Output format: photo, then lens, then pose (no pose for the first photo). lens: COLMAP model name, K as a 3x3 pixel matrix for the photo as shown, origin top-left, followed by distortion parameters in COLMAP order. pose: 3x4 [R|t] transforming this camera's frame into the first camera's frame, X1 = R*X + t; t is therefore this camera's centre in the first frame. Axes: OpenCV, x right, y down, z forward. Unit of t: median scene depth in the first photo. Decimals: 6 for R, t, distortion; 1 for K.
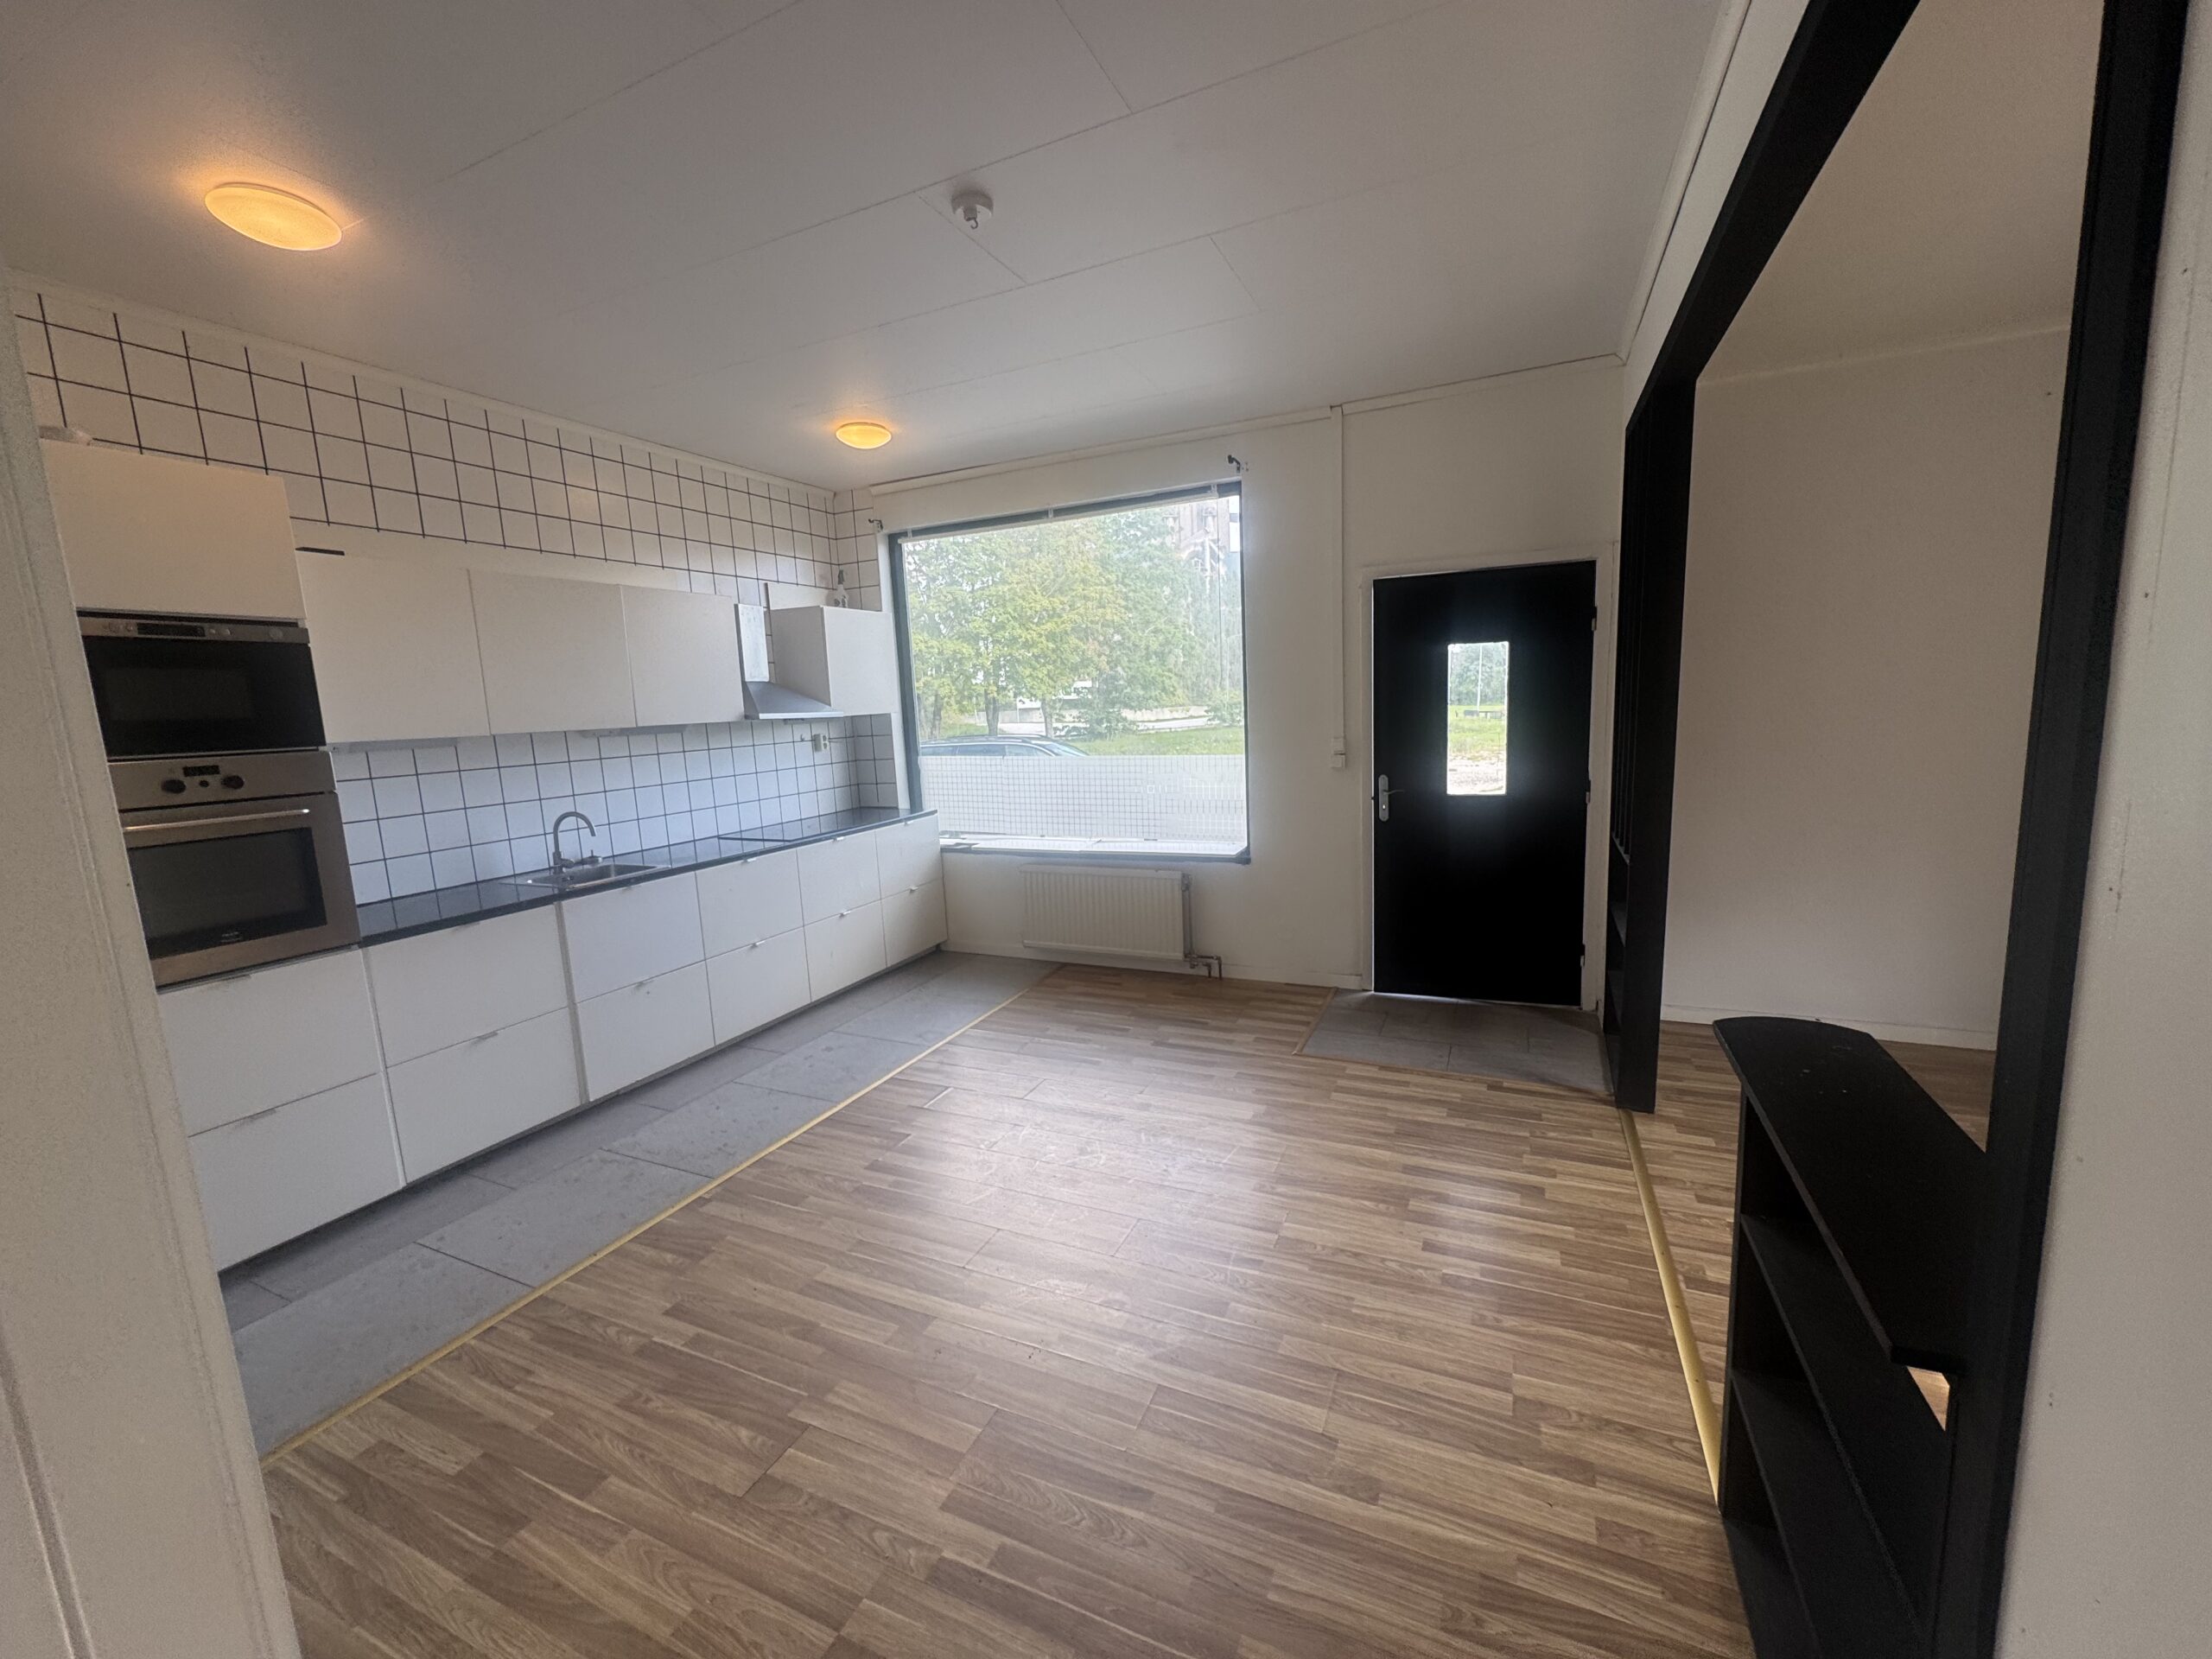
lens RADIAL K [[930.9, 0, 1106.0], [0, 930.9, 829.5], [0, 0, 1]] dist [-0.003030, -0.000175]
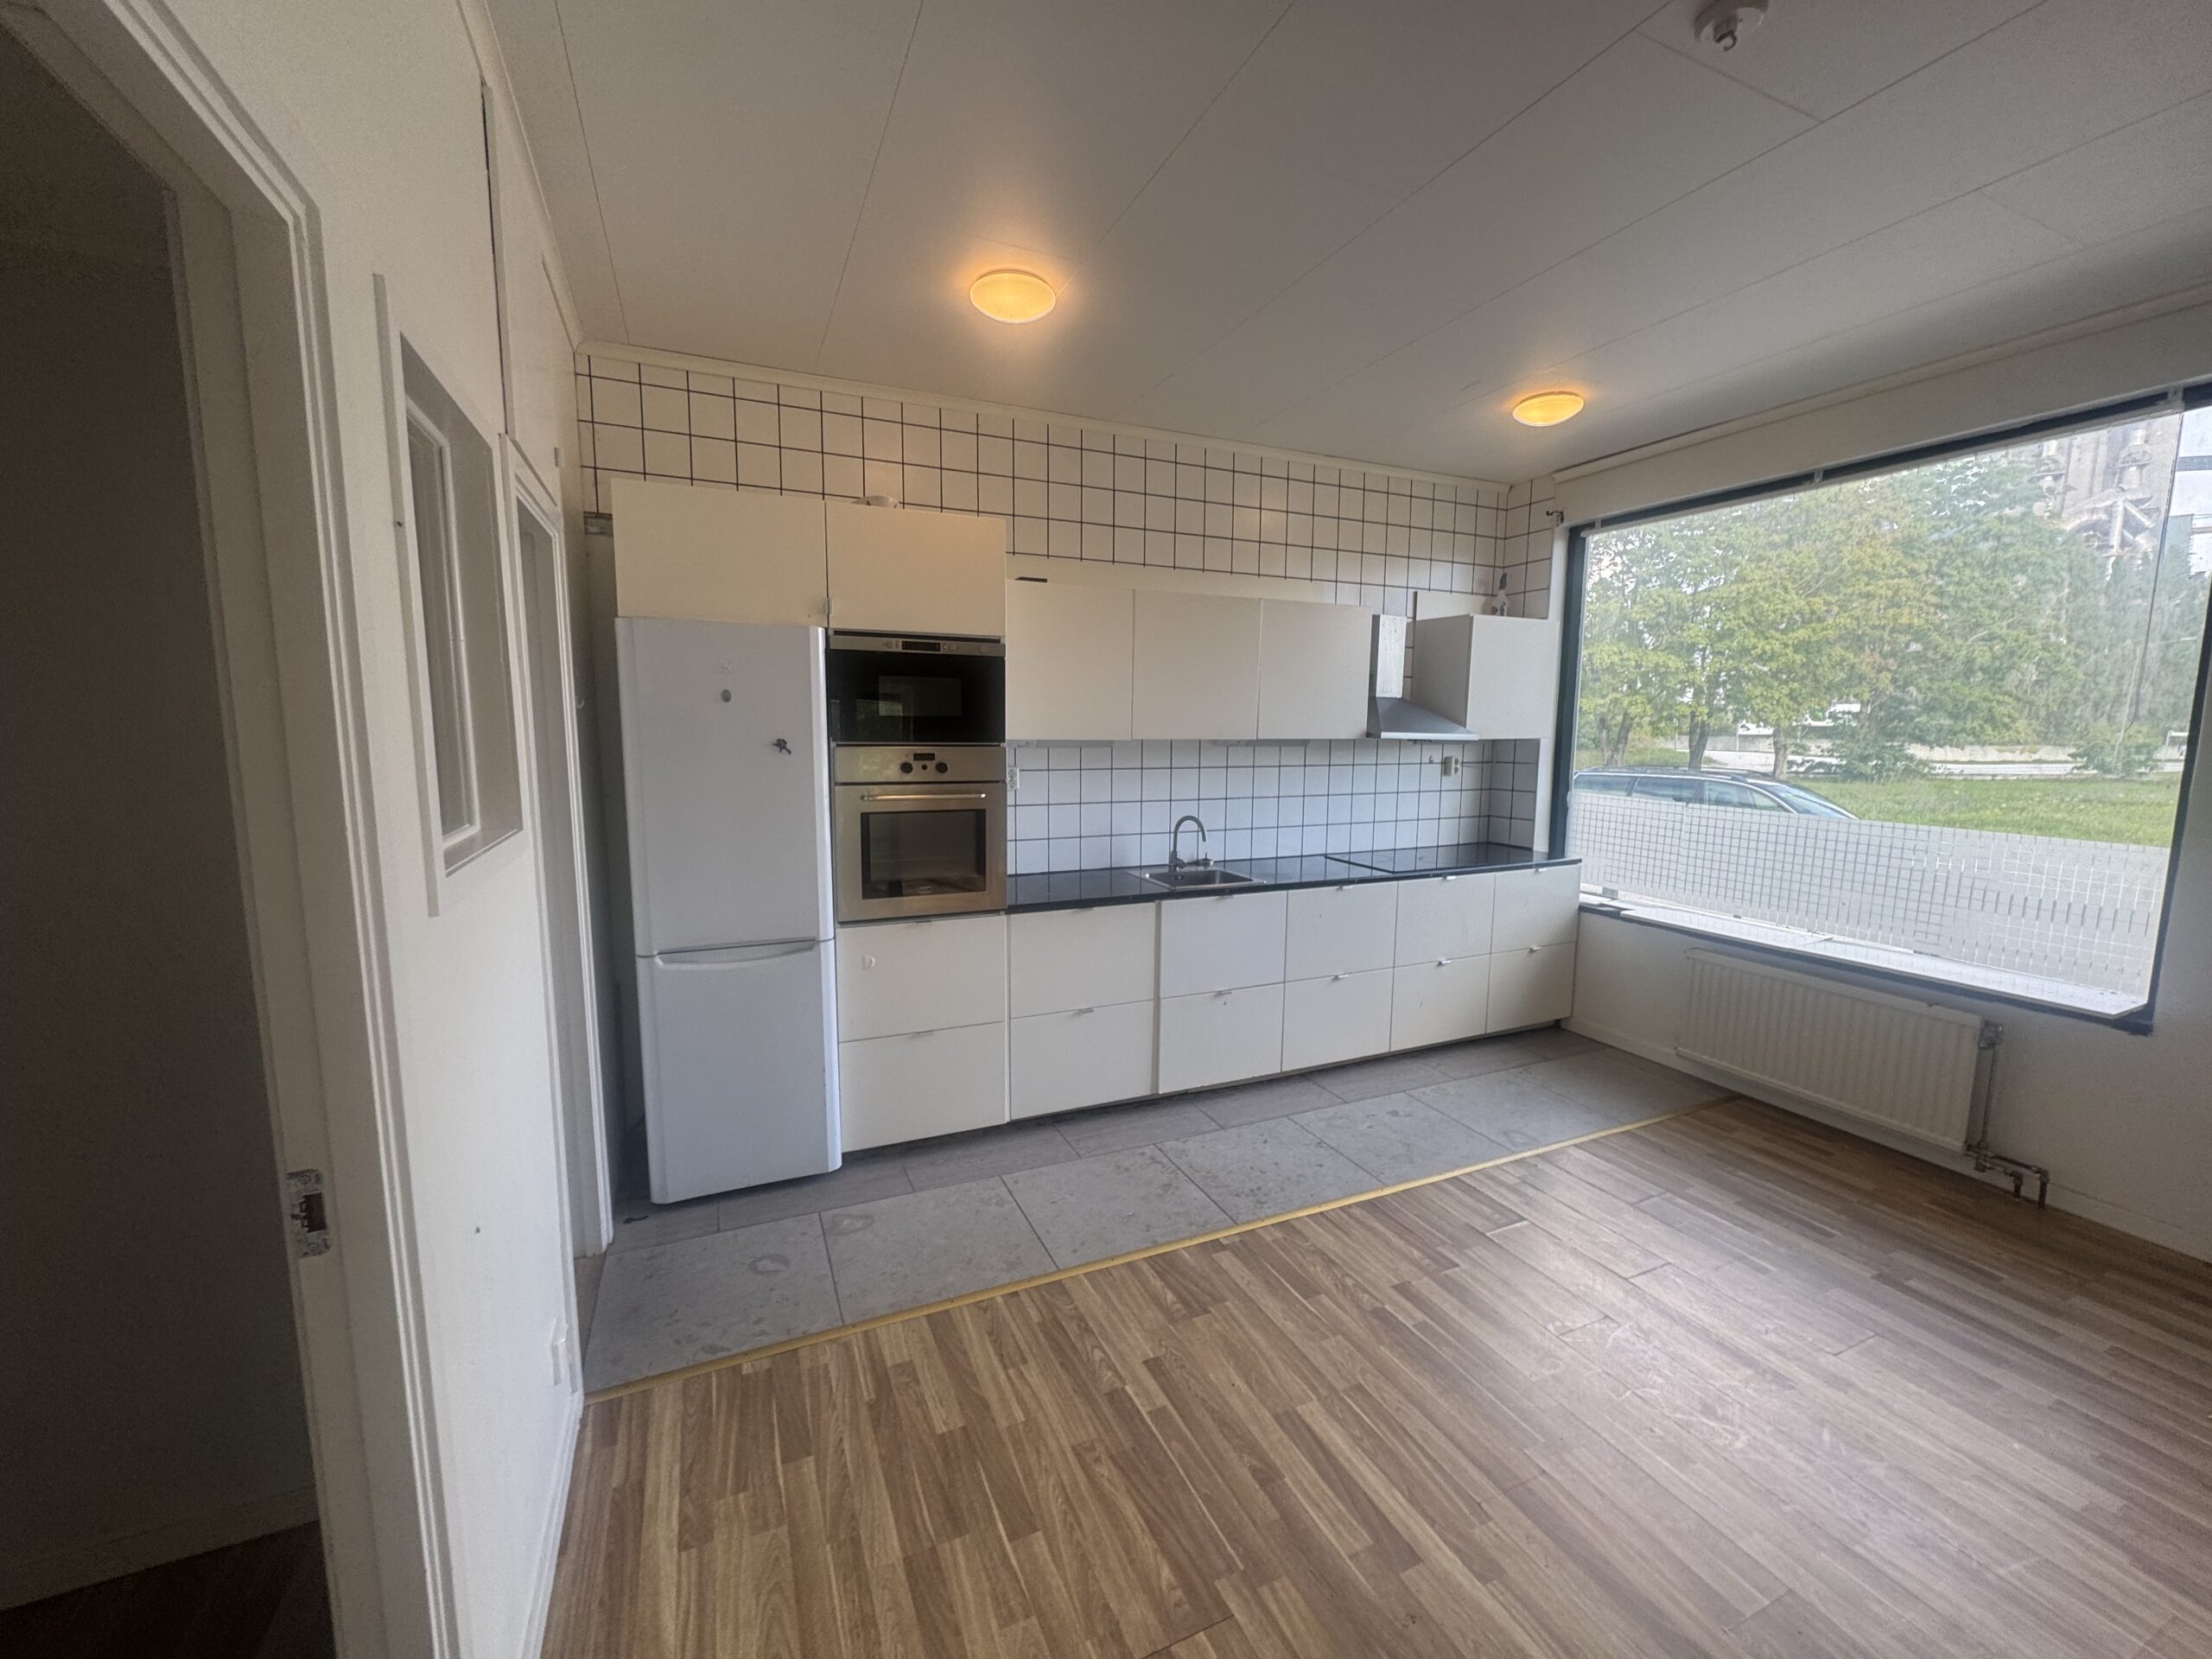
lens RADIAL K [[877.9, 0, 1106.0], [0, 877.9, 829.5], [0, 0, 1]] dist [-0.003772, 0.000654]
pose [[0.748517, 0.130166, -0.650214, 0.005058], [-0.129843, 0.990334, 0.048780, -0.038089], [0.650279, 0.047913, 0.758183, 0.173270]]
